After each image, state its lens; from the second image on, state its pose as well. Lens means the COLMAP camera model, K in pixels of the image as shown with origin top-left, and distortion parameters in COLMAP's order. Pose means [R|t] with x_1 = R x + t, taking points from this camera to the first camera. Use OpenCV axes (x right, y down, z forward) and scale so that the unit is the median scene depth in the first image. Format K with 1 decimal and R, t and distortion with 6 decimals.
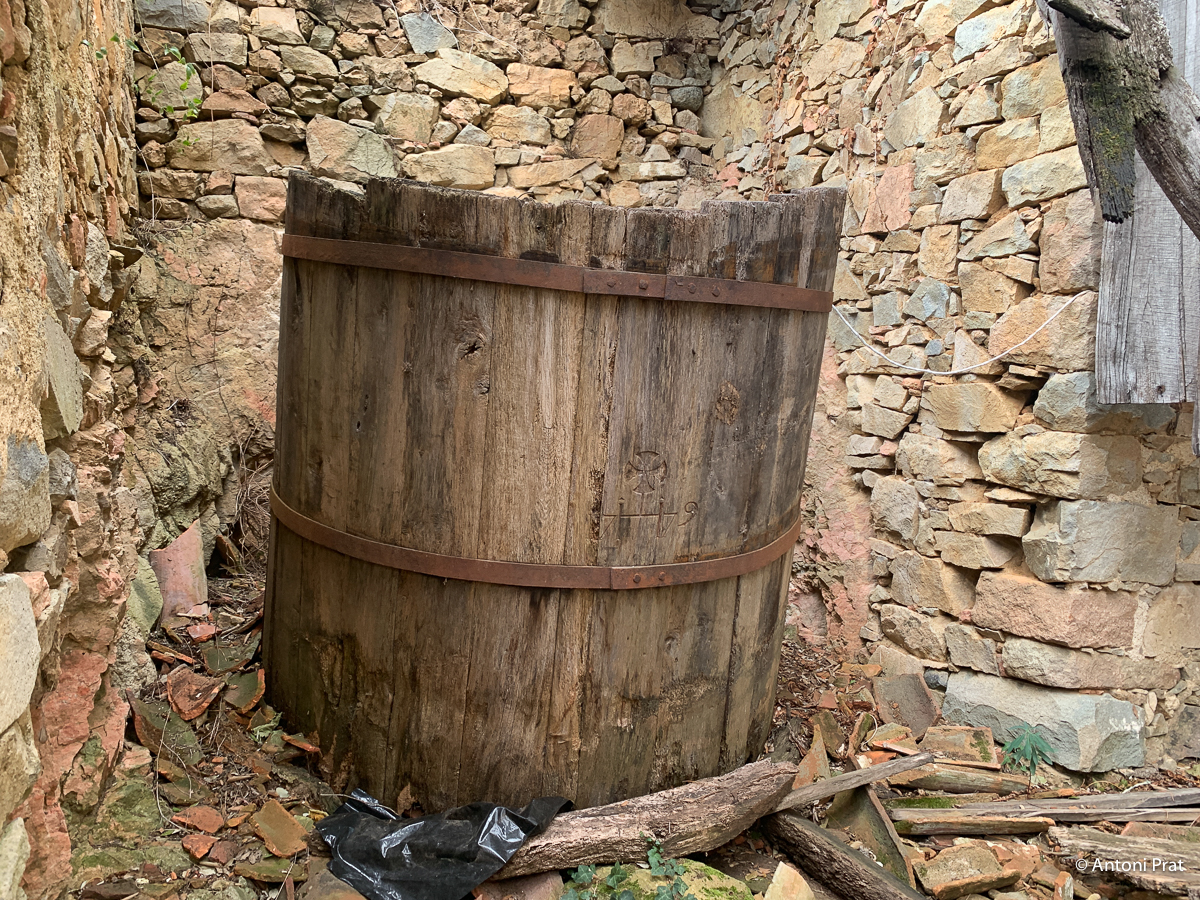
lens RADIAL K [[929.7, 0, 597.3], [0, 929.7, 457.1], [0, 0, 1]] dist [0.011121, -0.033058]
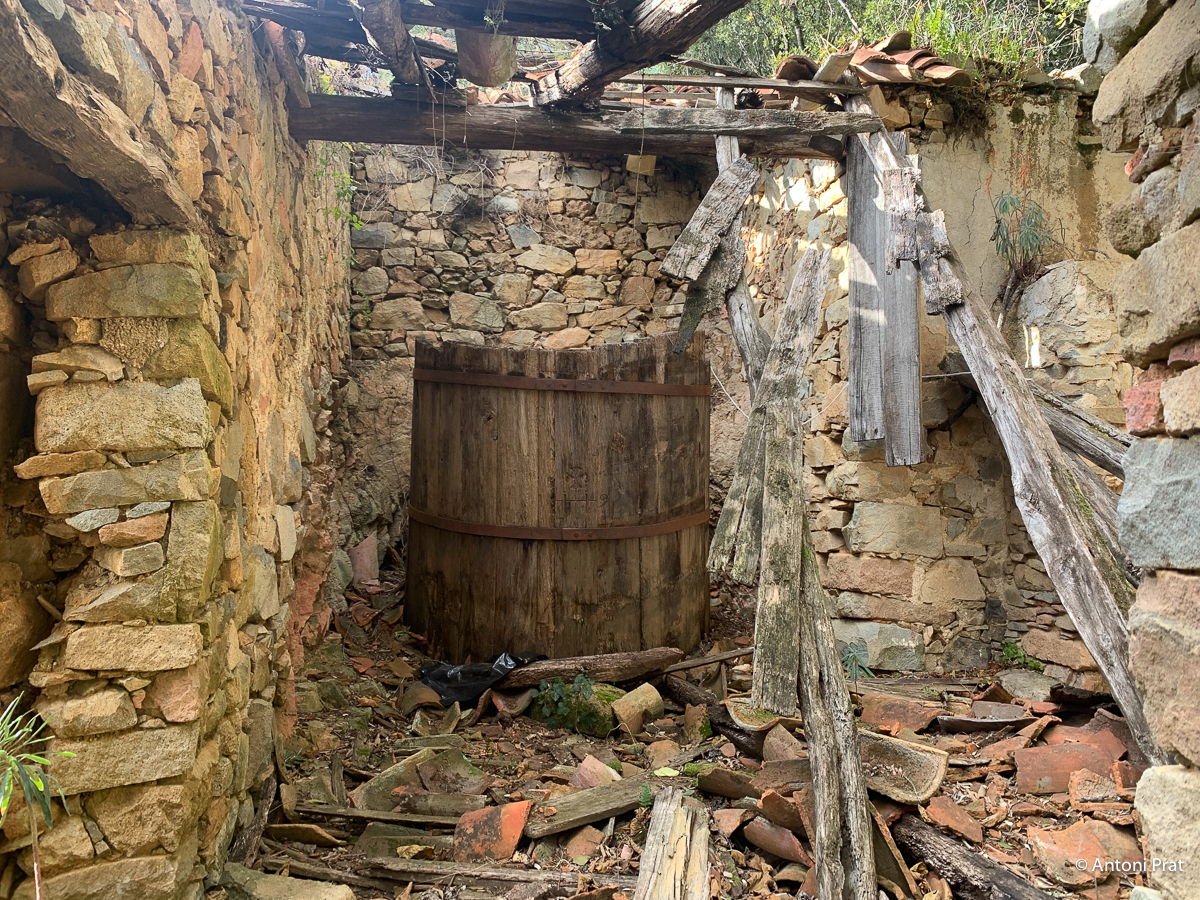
lens RADIAL K [[929.7, 0, 605.4], [0, 929.7, 447.4], [0, 0, 1]] dist [0.011121, -0.033058]
pose [[0.979525, -0.028887, -0.199239, 0.396607], [0.003383, 0.991874, -0.127178, 0.158559], [0.201294, 0.123900, 0.971663, -0.715225]]
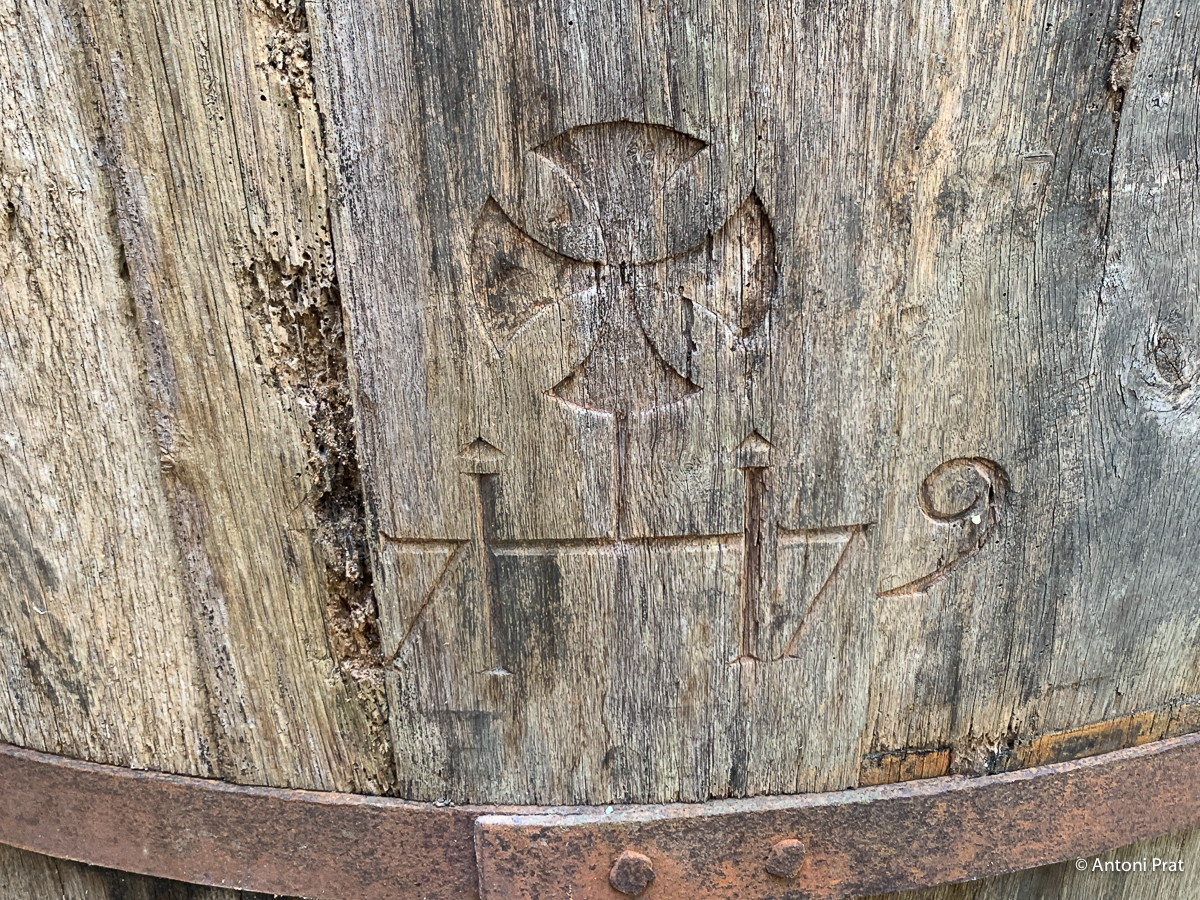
lens RADIAL K [[1345.4, 0, 601.6], [0, 1345.4, 448.4], [0, 0, 1]] dist [0.023198, 0.000000]
pose [[0.963737, 0.036175, -0.264390, 0.082249], [0.009717, 0.985355, 0.170240, 0.005748], [0.266676, -0.166635, 0.949272, 0.619757]]
